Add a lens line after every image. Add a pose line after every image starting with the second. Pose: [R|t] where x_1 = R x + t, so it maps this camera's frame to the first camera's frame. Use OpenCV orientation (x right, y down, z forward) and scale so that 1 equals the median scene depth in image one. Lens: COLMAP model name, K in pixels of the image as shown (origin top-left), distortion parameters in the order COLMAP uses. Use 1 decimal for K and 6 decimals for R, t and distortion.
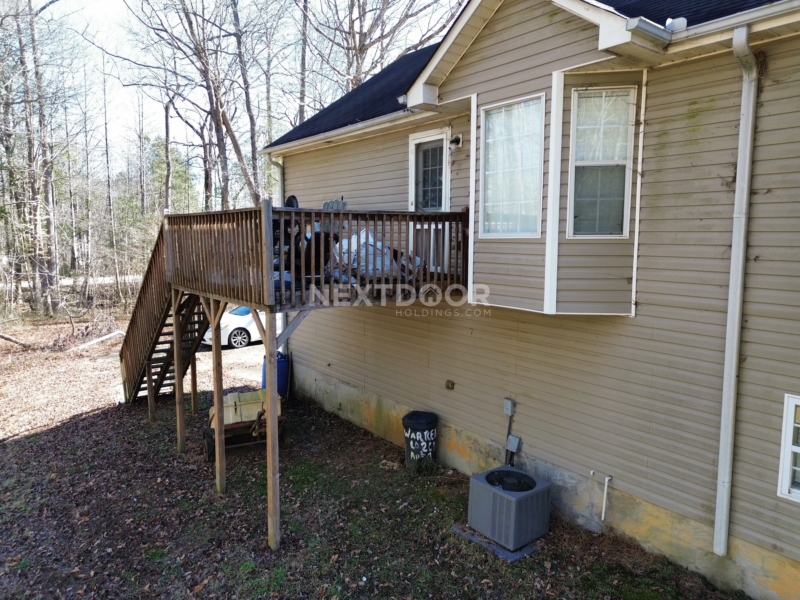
lens RADIAL K [[555.8, 0, 400.0], [0, 555.8, 300.0], [0, 0, 1]] dist [0.039296, 0.000060]
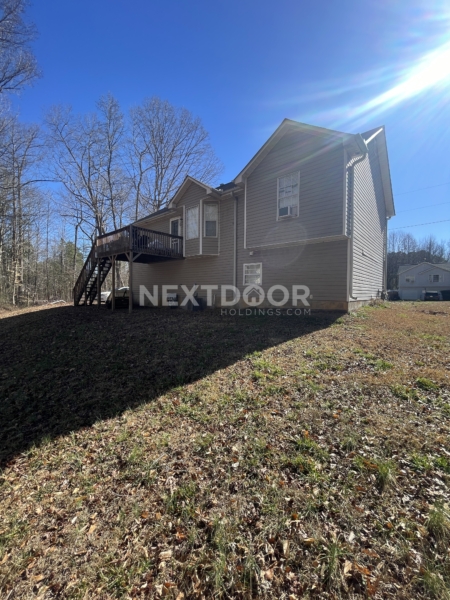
lens RADIAL K [[242.3, 0, 225.0], [0, 242.3, 300.0], [0, 0, 1]] dist [-0.000039, -0.000014]
pose [[0.981018, 0.005758, 0.193832, 0.074740], [0.012999, 0.995358, -0.095359, 0.445785], [-0.193481, 0.096068, 0.976389, -0.659512]]
